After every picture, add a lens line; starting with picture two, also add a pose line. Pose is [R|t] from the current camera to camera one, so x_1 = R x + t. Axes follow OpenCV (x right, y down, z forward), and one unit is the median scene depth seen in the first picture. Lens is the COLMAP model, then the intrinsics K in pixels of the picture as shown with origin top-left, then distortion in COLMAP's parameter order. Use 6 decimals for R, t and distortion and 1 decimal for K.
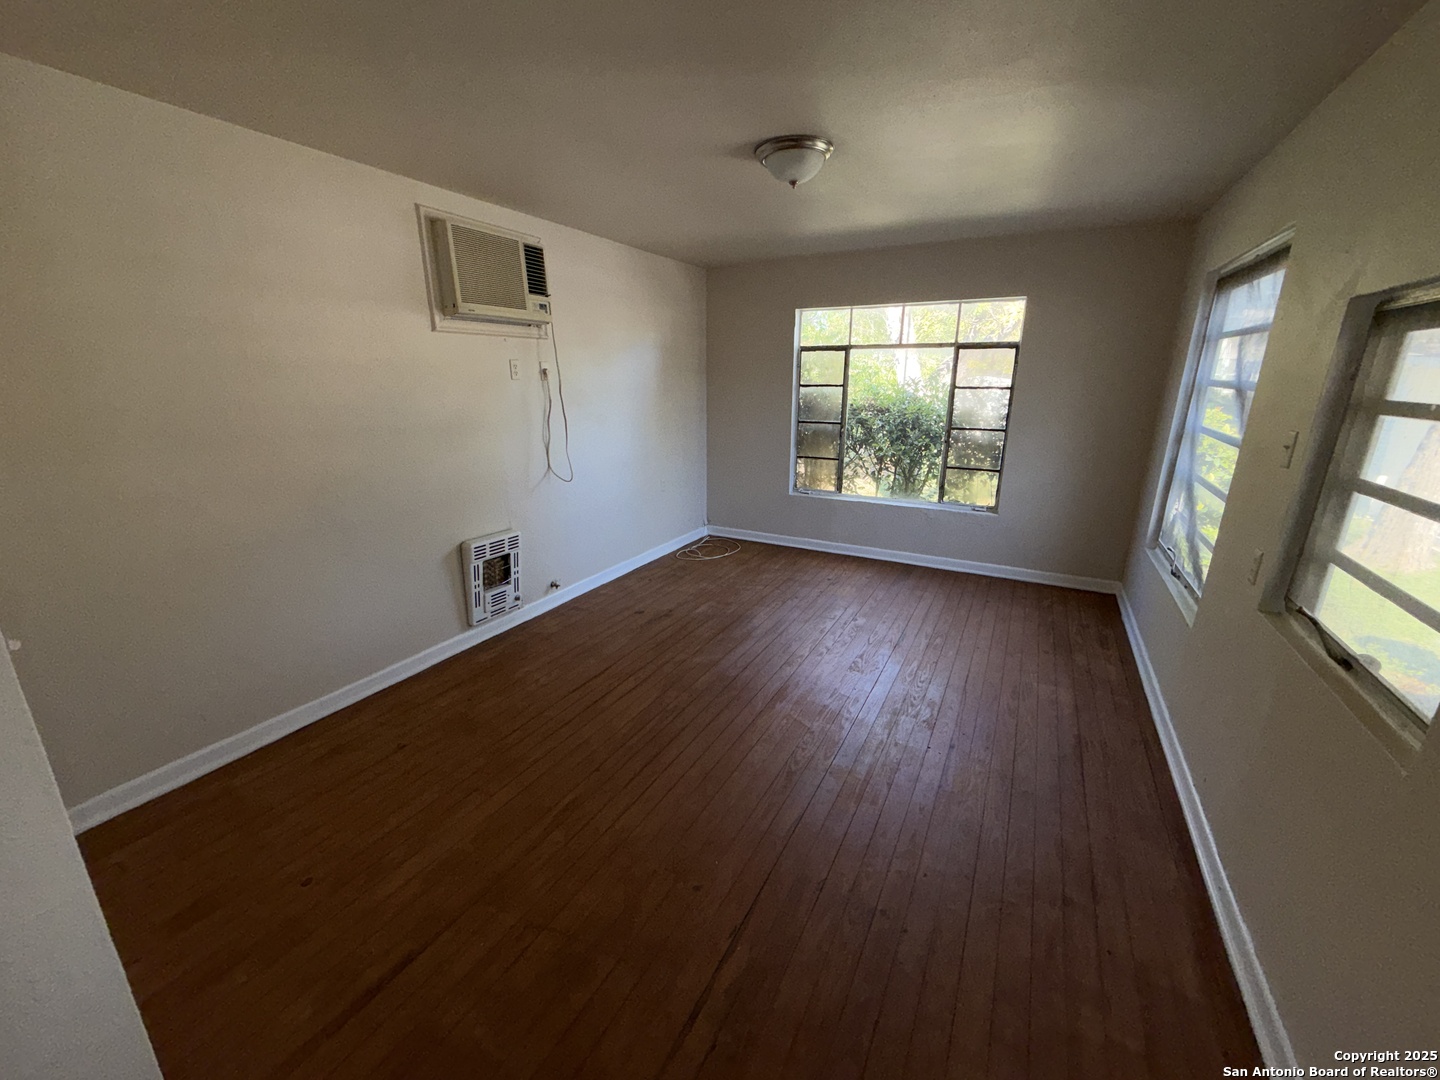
lens RADIAL K [[574.8, 0, 721.8], [0, 574.8, 540.3], [0, 0, 1]] dist [-0.000676, 0.000111]
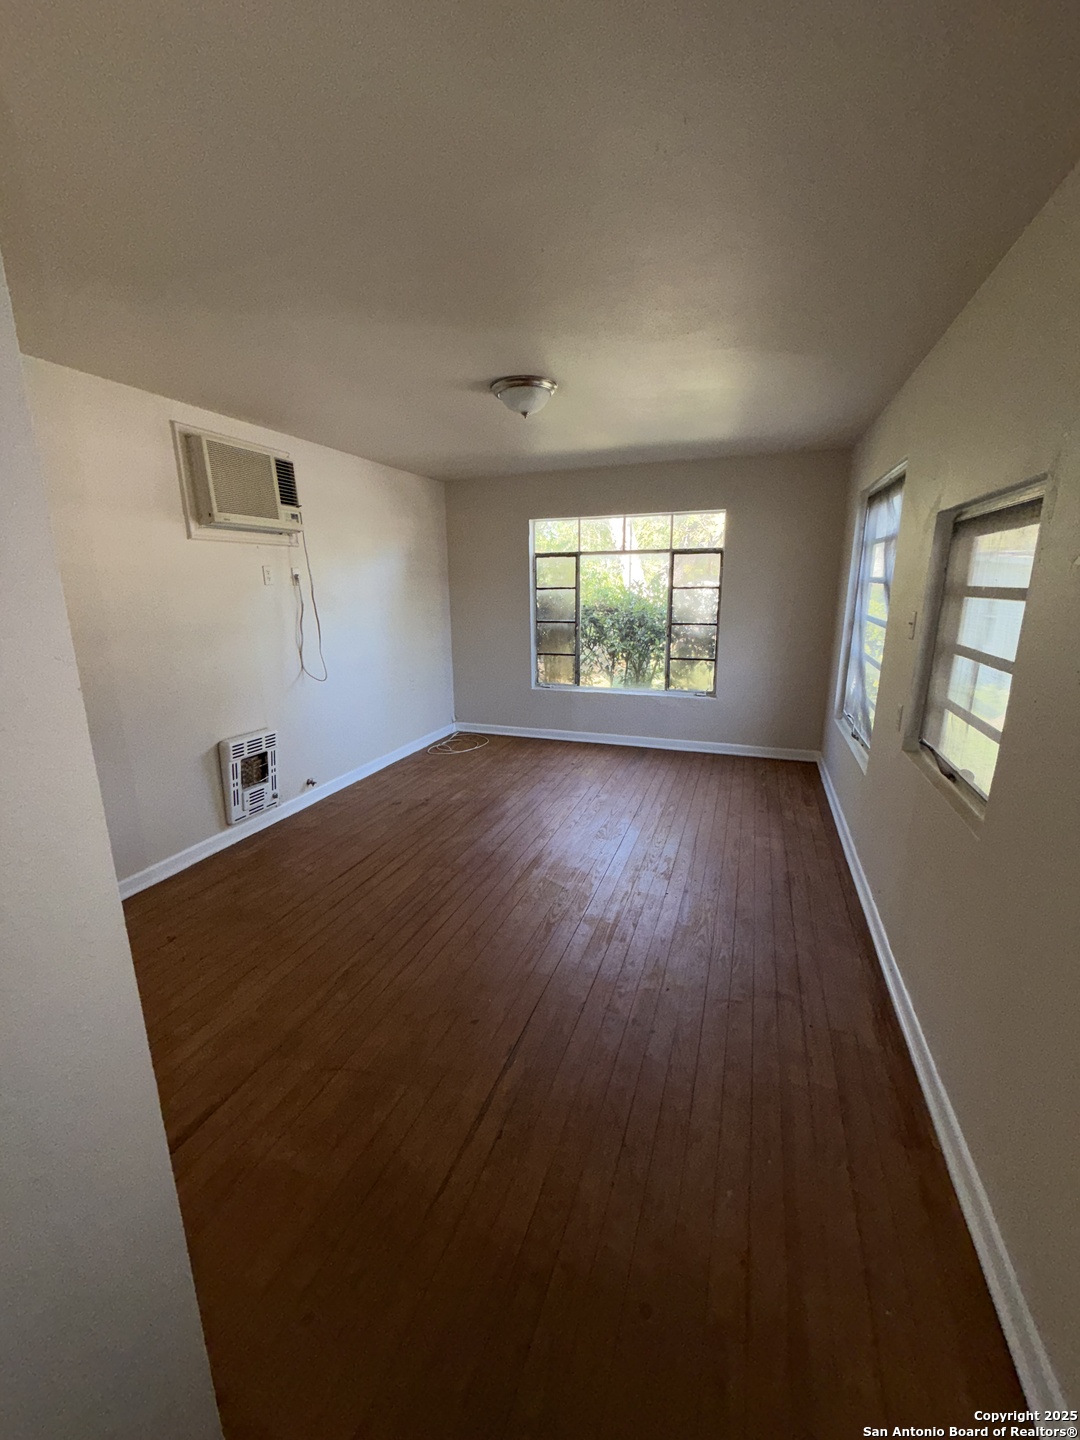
lens RADIAL K [[574.8, 0, 545.2], [0, 574.8, 718.1], [0, 0, 1]] dist [-0.000676, 0.000111]
pose [[0.988611, -0.046131, 0.143248, -0.024928], [0.053258, 0.997506, -0.046325, 0.043302], [-0.140754, 0.053426, 0.988602, -0.105600]]
